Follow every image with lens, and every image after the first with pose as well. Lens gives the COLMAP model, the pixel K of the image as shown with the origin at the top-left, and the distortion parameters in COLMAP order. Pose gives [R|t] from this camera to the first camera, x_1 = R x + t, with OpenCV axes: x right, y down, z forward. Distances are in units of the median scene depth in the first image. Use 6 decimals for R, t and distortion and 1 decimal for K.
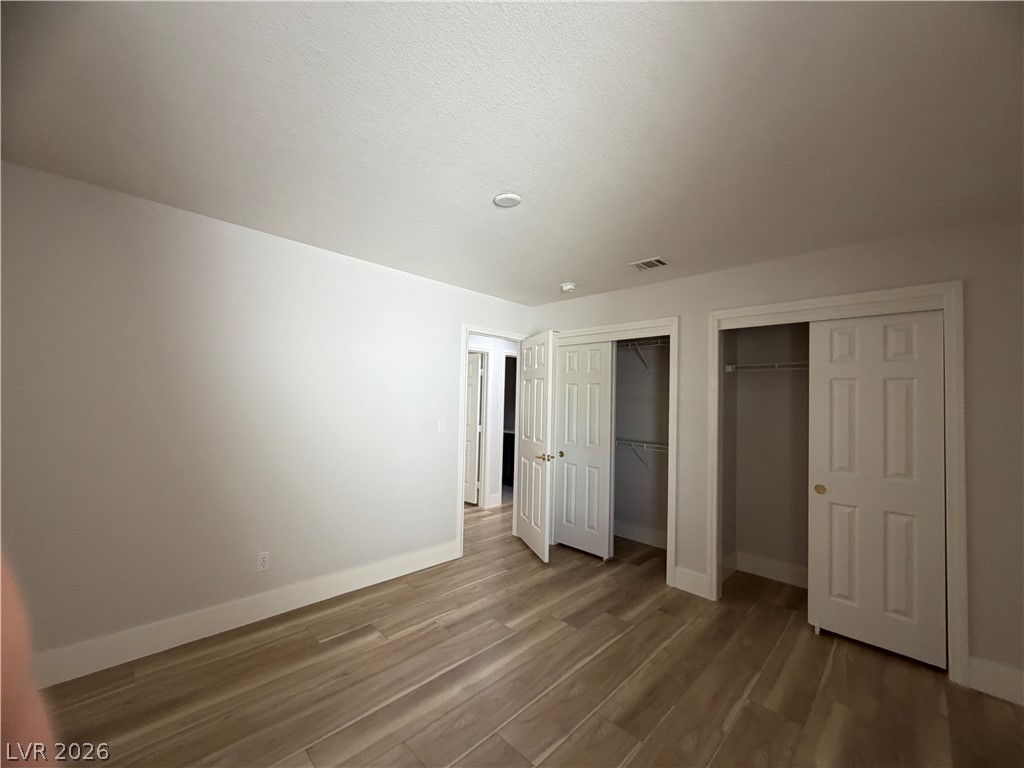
lens RADIAL K [[407.3, 0, 512.2], [0, 407.3, 389.0], [0, 0, 1]] dist [-0.004452, 0.001457]
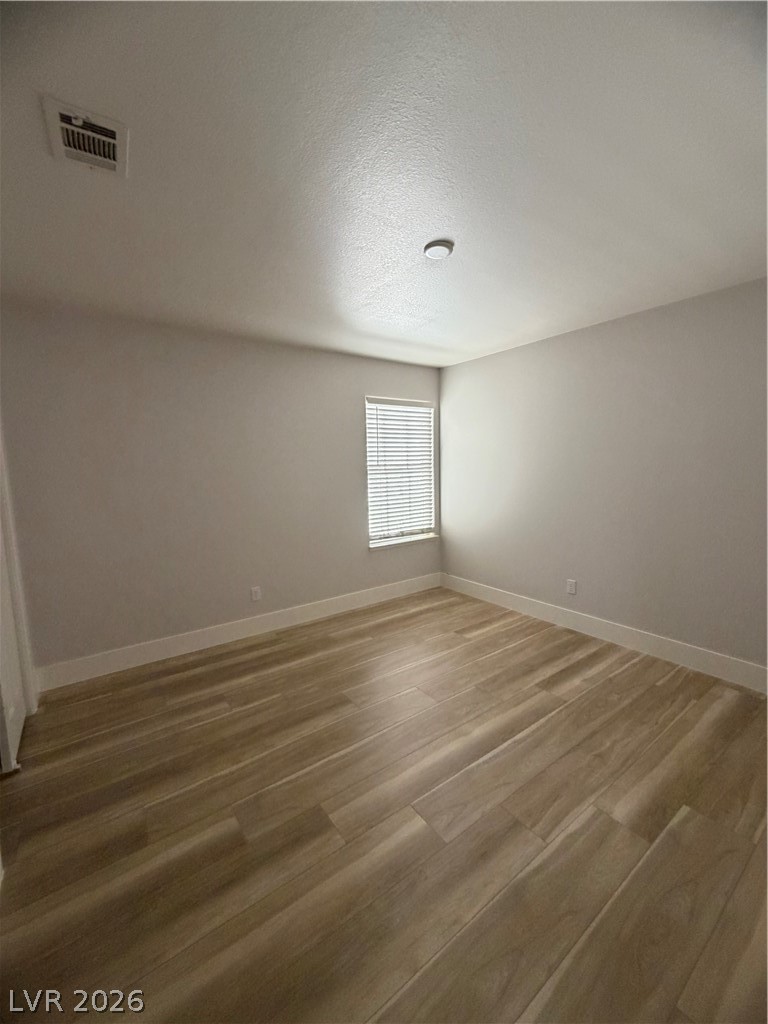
lens RADIAL K [[407.3, 0, 383.3], [0, 407.3, 516.0], [0, 0, 1]] dist [-0.004452, 0.001457]
pose [[-0.986027, -0.024515, 0.164772, -0.044994], [-0.007506, 0.994646, 0.103065, 0.041095], [-0.166417, 0.100388, -0.980932, 1.625222]]
